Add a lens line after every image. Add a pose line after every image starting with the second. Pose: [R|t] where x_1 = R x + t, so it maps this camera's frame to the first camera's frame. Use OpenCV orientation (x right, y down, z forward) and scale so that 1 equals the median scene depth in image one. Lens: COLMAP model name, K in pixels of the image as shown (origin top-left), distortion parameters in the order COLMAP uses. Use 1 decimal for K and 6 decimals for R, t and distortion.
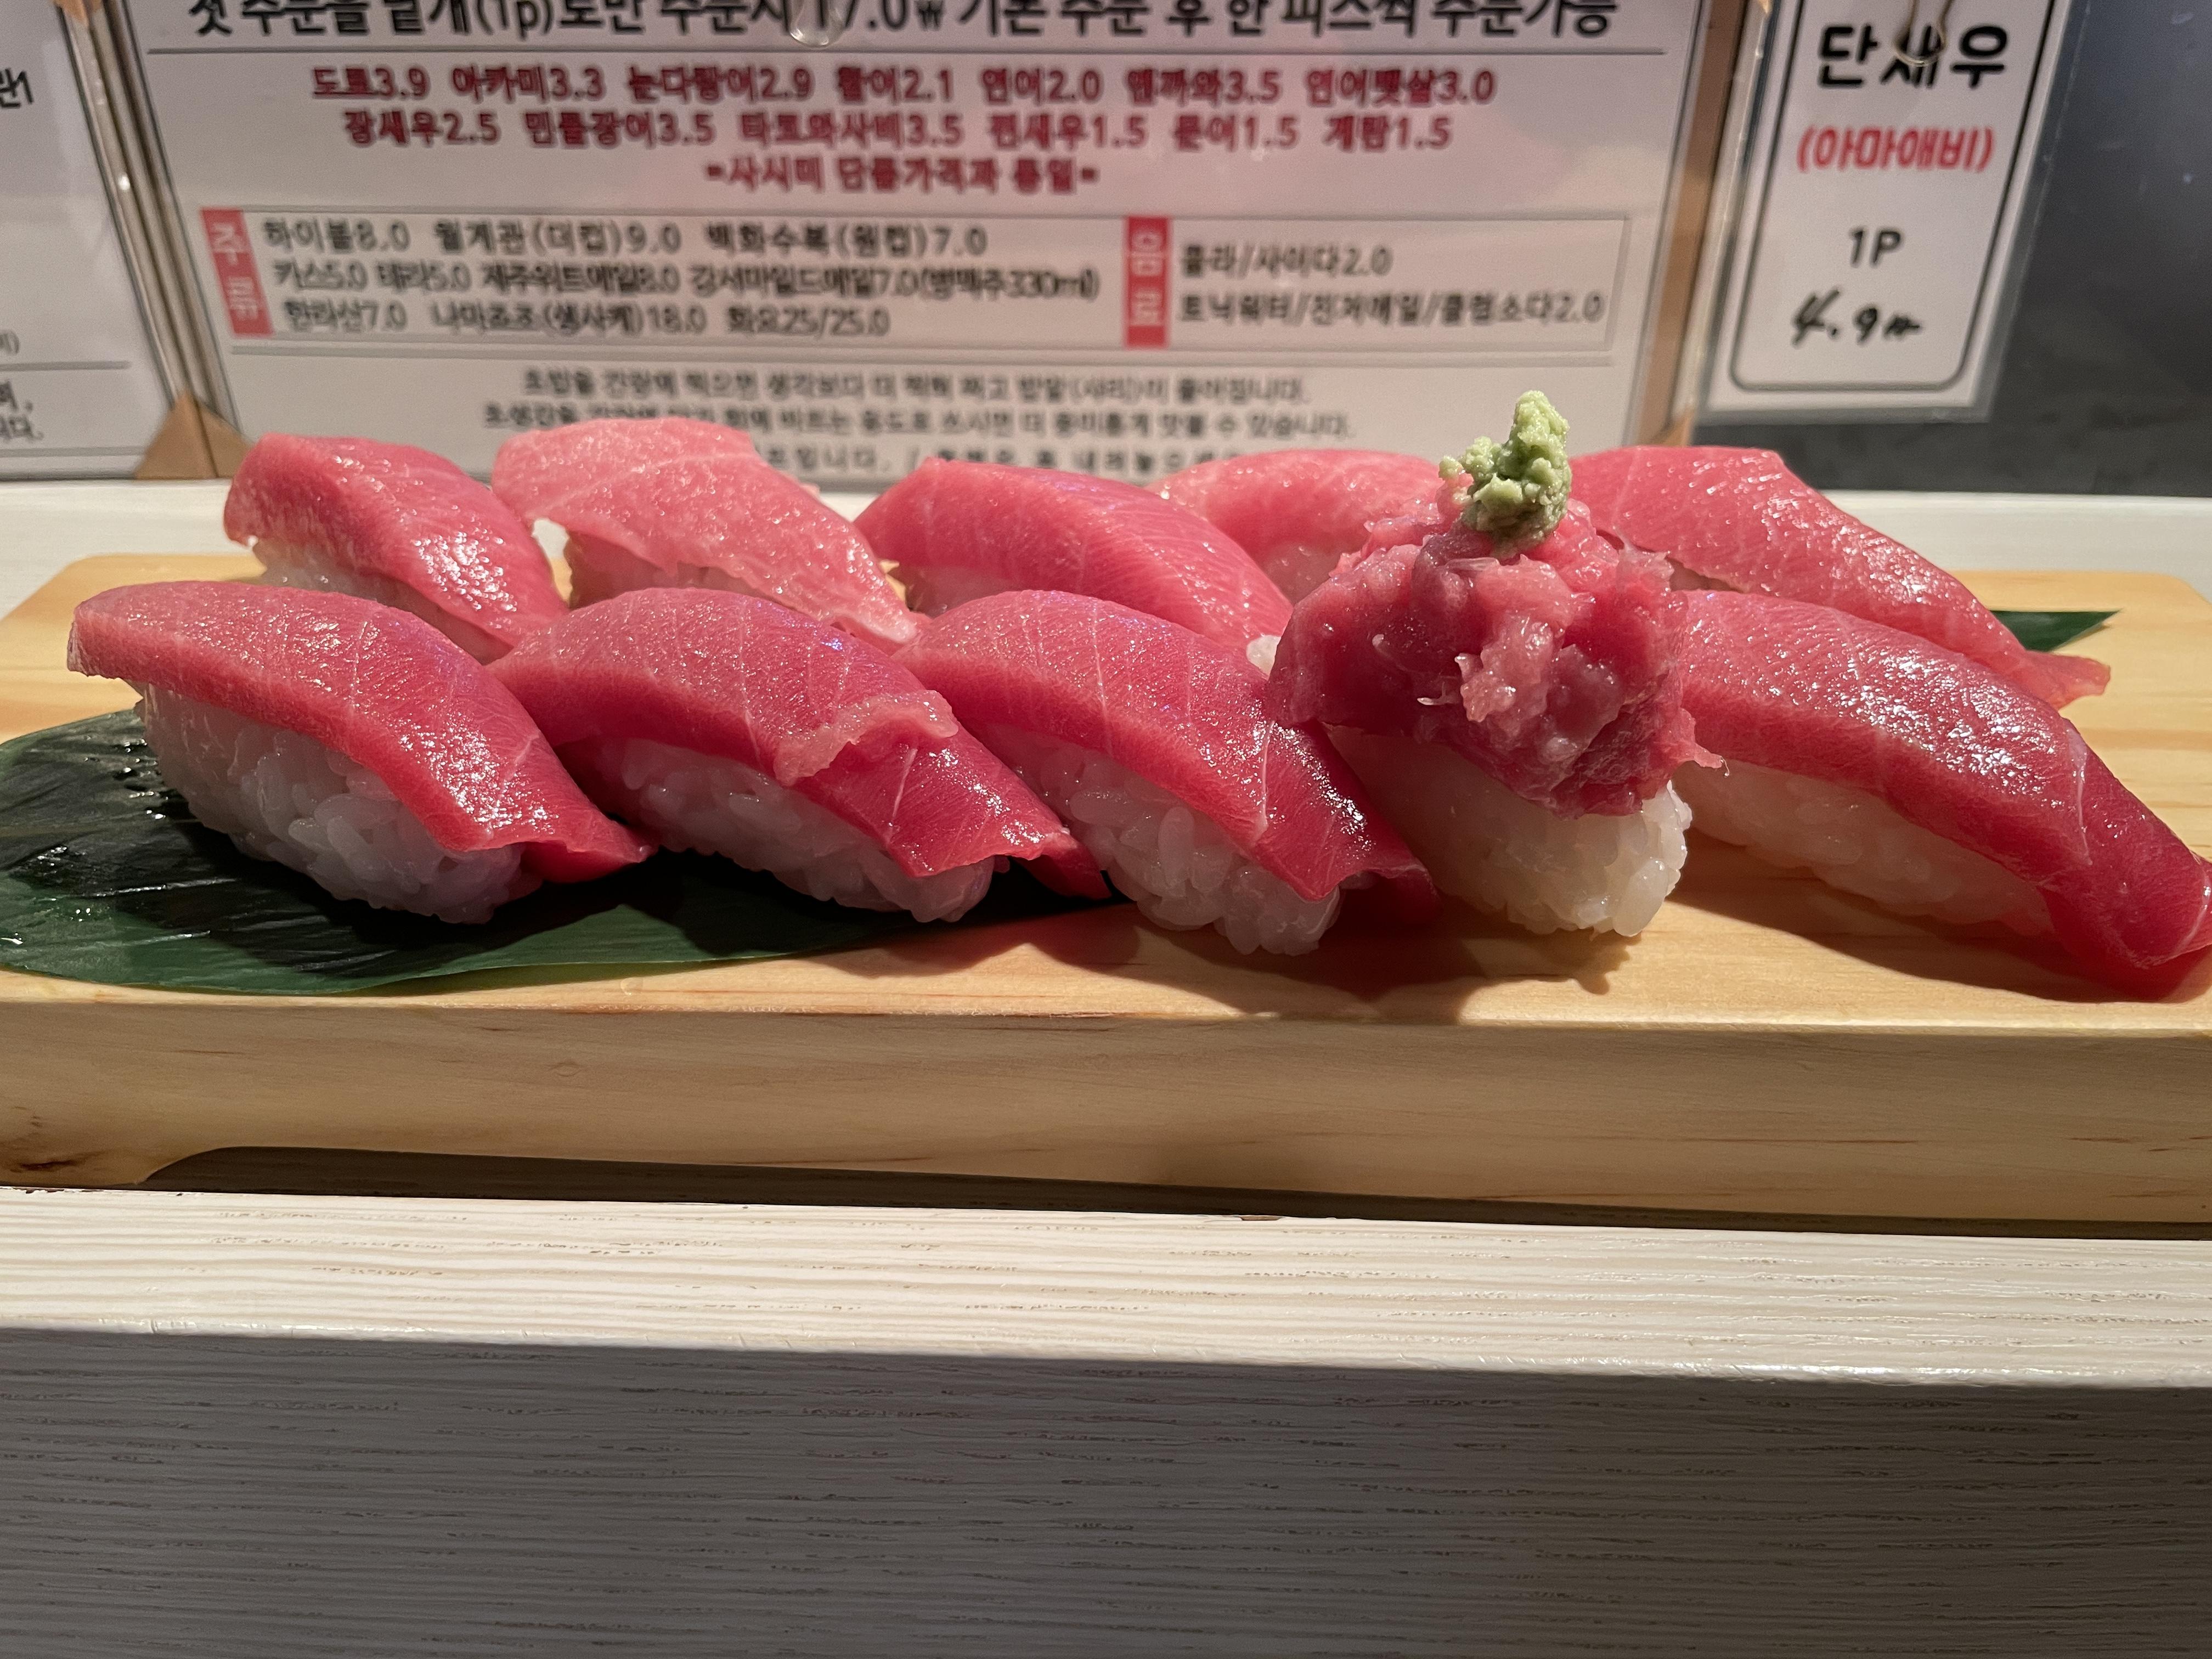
lens RADIAL K [[1674.5, 0, 1093.9], [0, 1674.5, 830.3], [0, 0, 1]] dist [0.008714, -0.003554]
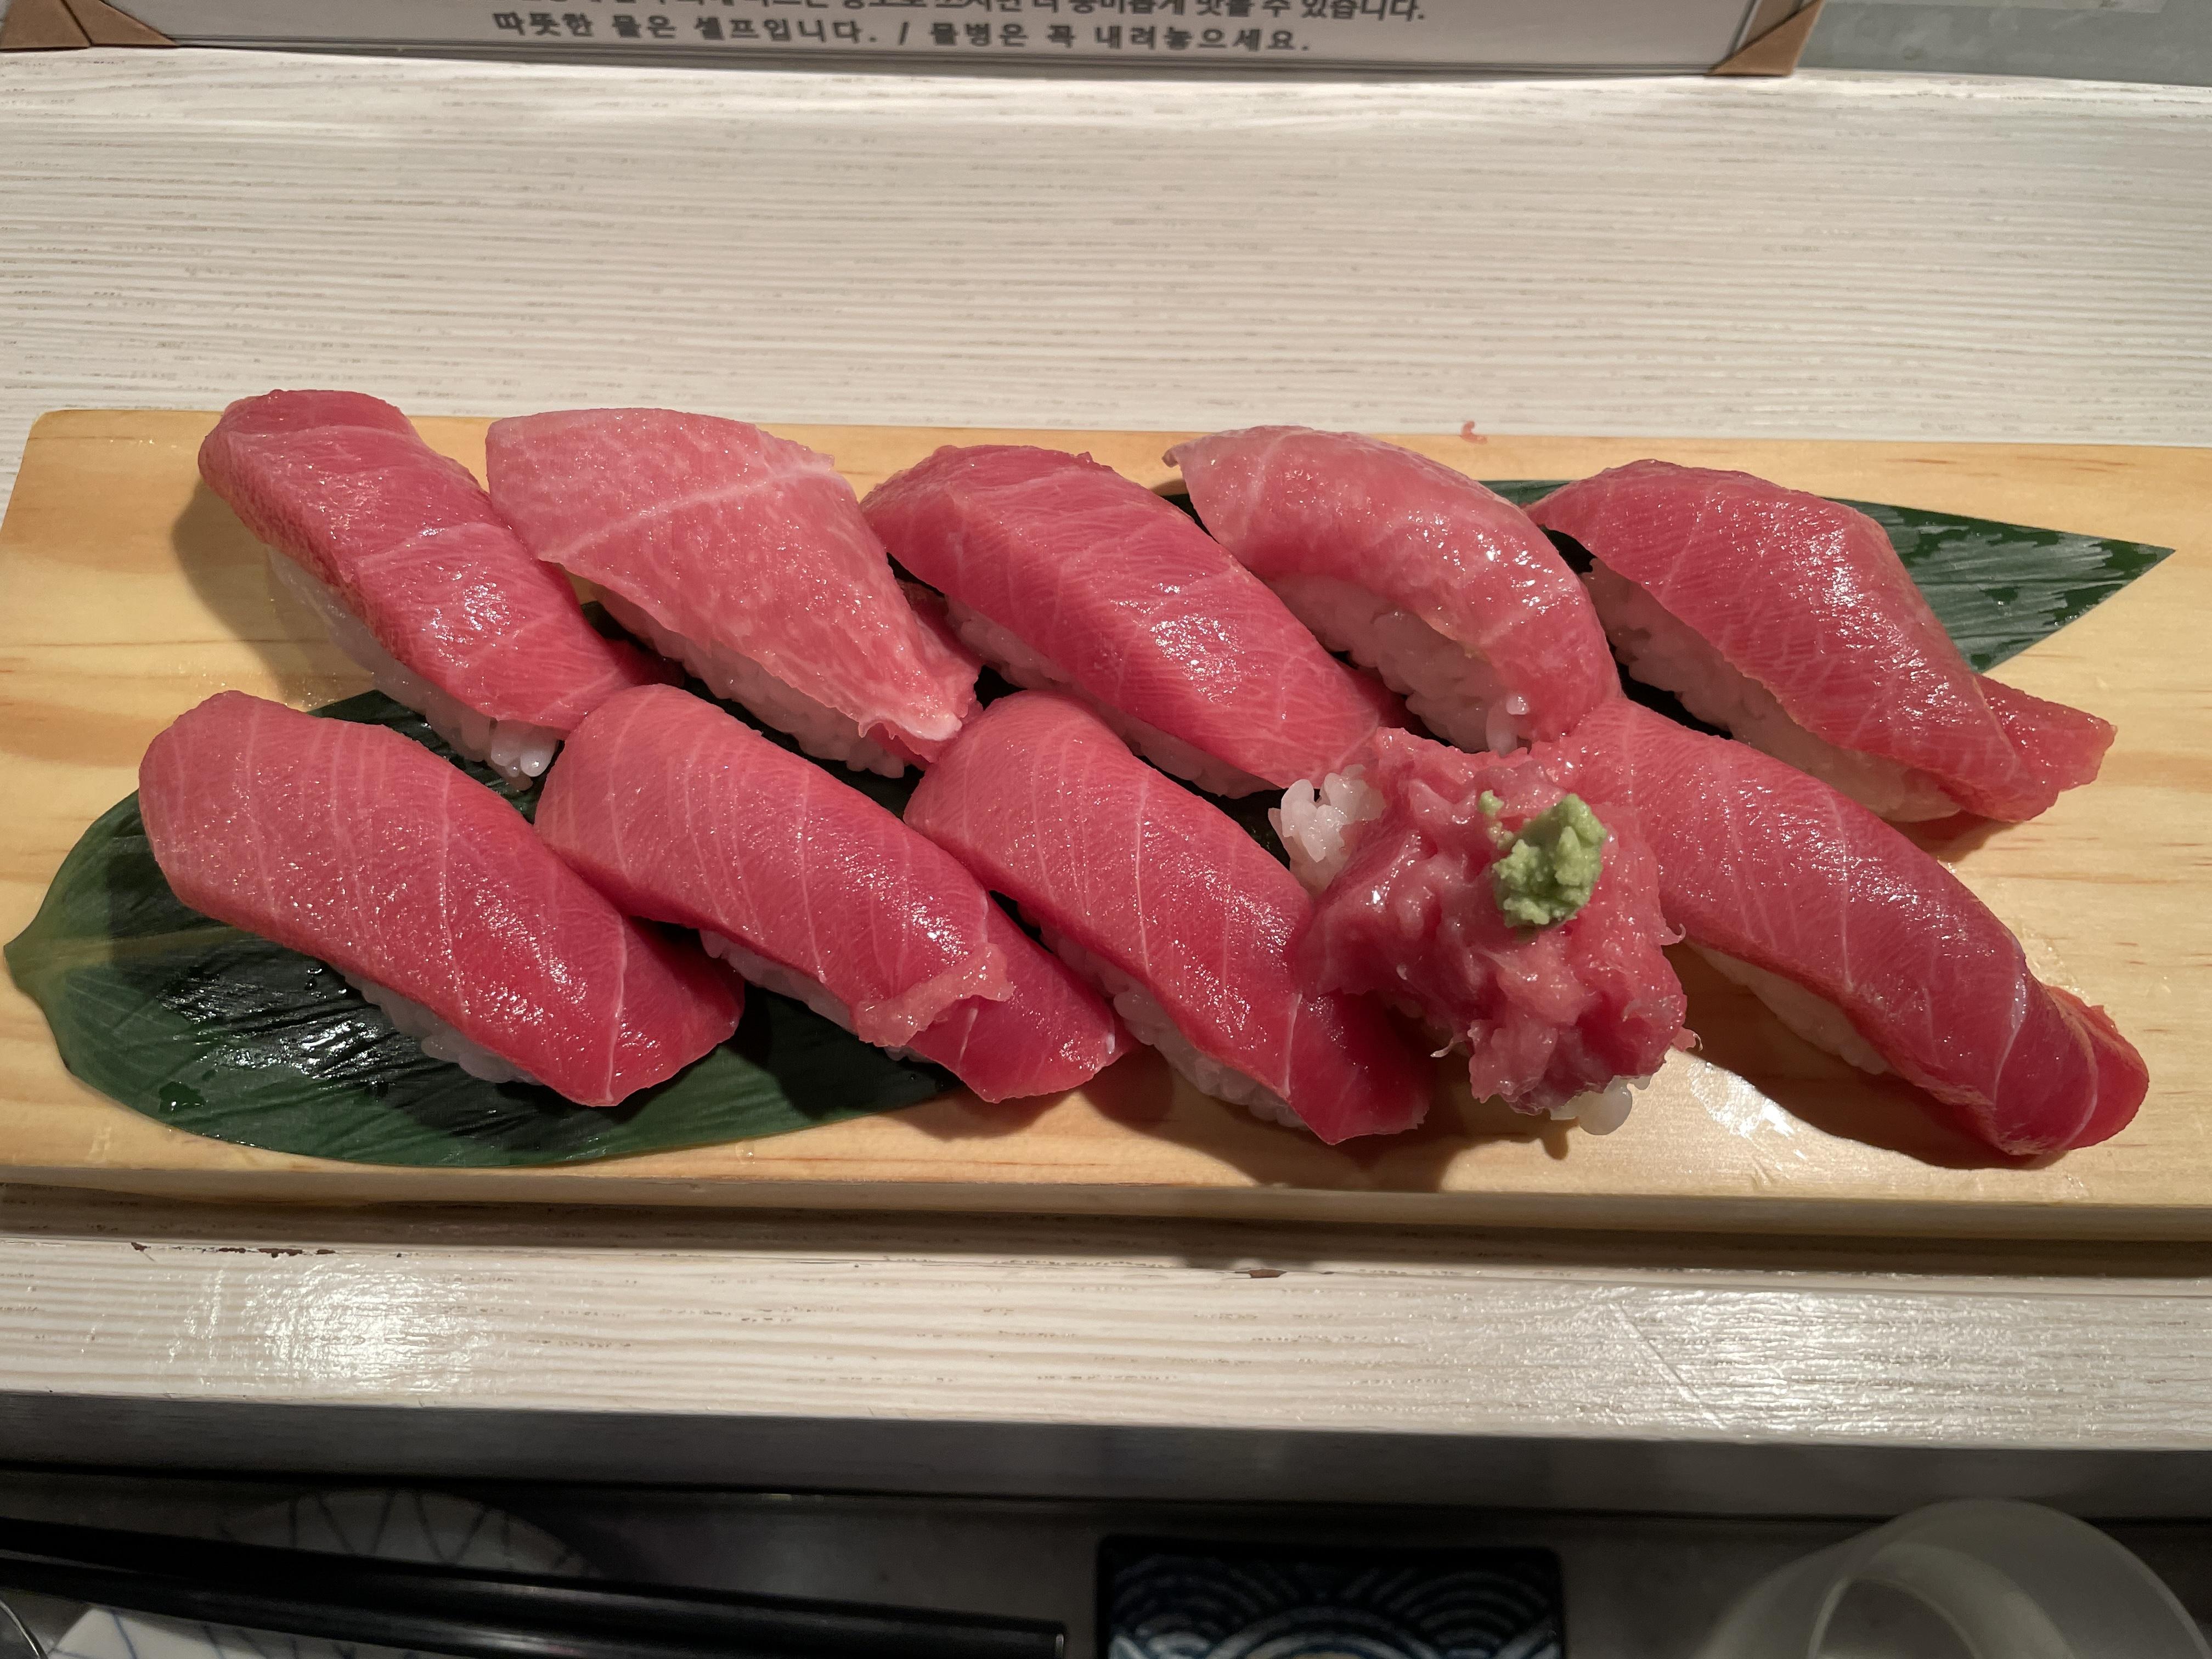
lens RADIAL K [[1674.5, 0, 1116.5], [0, 1674.5, 830.1], [0, 0, 1]] dist [0.008714, -0.003554]
pose [[0.999932, -0.005768, 0.010103, -0.024493], [-0.000950, 0.825055, 0.565051, -0.773269], [-0.011595, -0.565023, 0.824994, 0.150324]]
